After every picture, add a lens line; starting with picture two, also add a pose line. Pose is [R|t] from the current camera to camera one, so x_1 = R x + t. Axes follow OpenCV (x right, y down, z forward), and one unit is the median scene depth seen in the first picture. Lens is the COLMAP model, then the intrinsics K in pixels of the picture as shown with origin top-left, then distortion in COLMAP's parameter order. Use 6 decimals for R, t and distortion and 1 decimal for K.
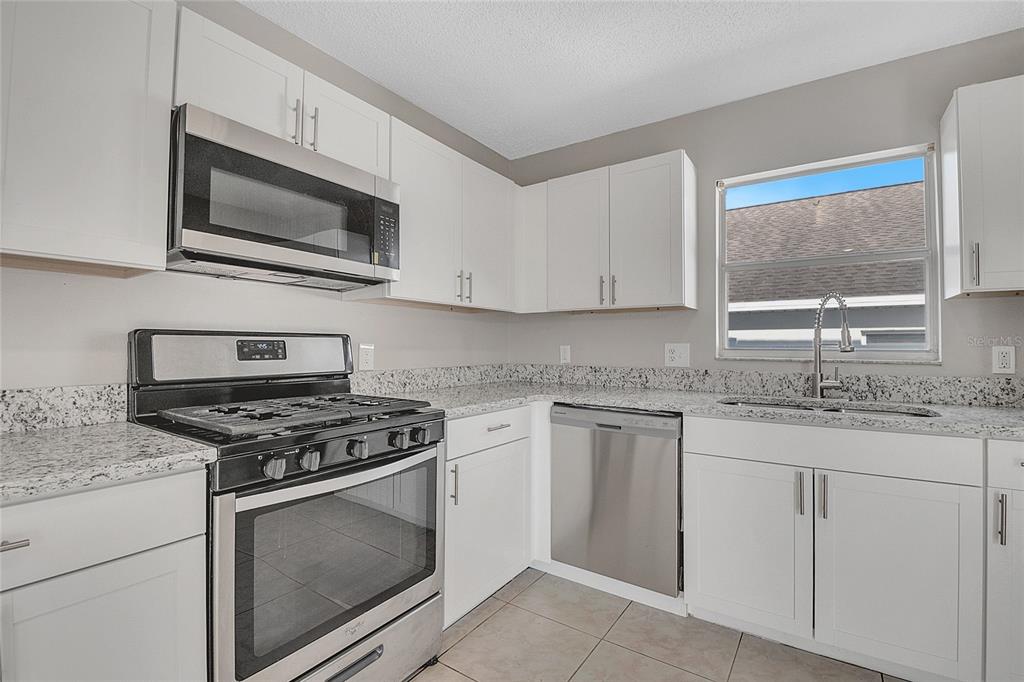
lens RADIAL K [[449.8, 0, 514.8], [0, 449.8, 340.0], [0, 0, 1]] dist [0.006878, -0.007150]
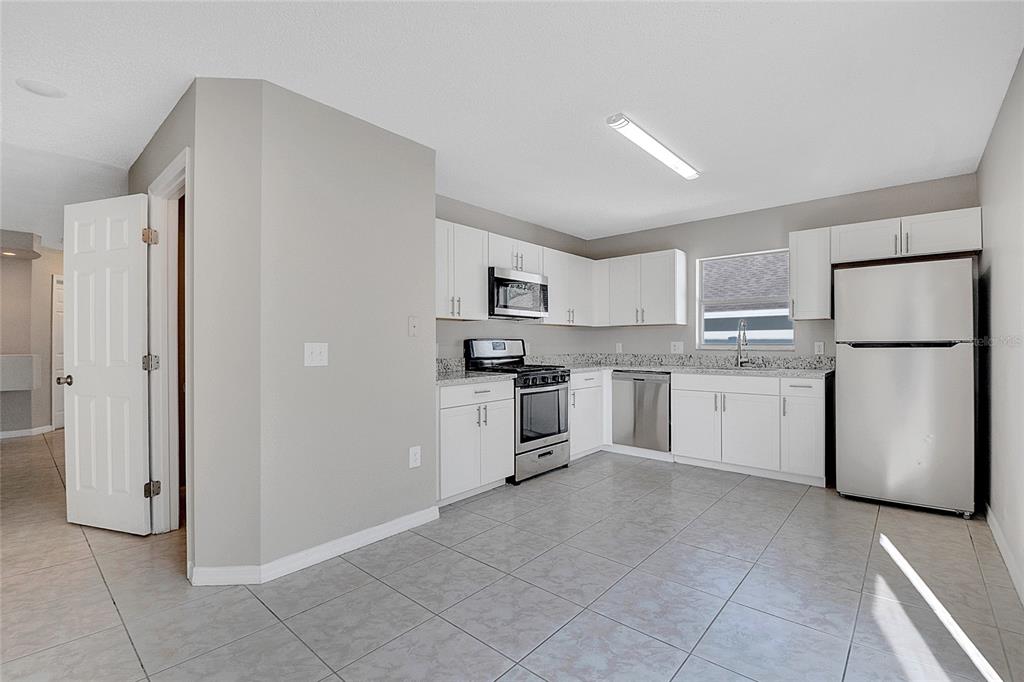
lens RADIAL K [[449.8, 0, 513.9], [0, 449.8, 350.5], [0, 0, 1]] dist [0.006878, -0.007150]
pose [[0.992986, -0.005611, -0.118096, -0.134054], [0.009045, 0.999551, 0.028559, -0.019788], [0.117883, -0.029426, 0.992591, -1.209091]]
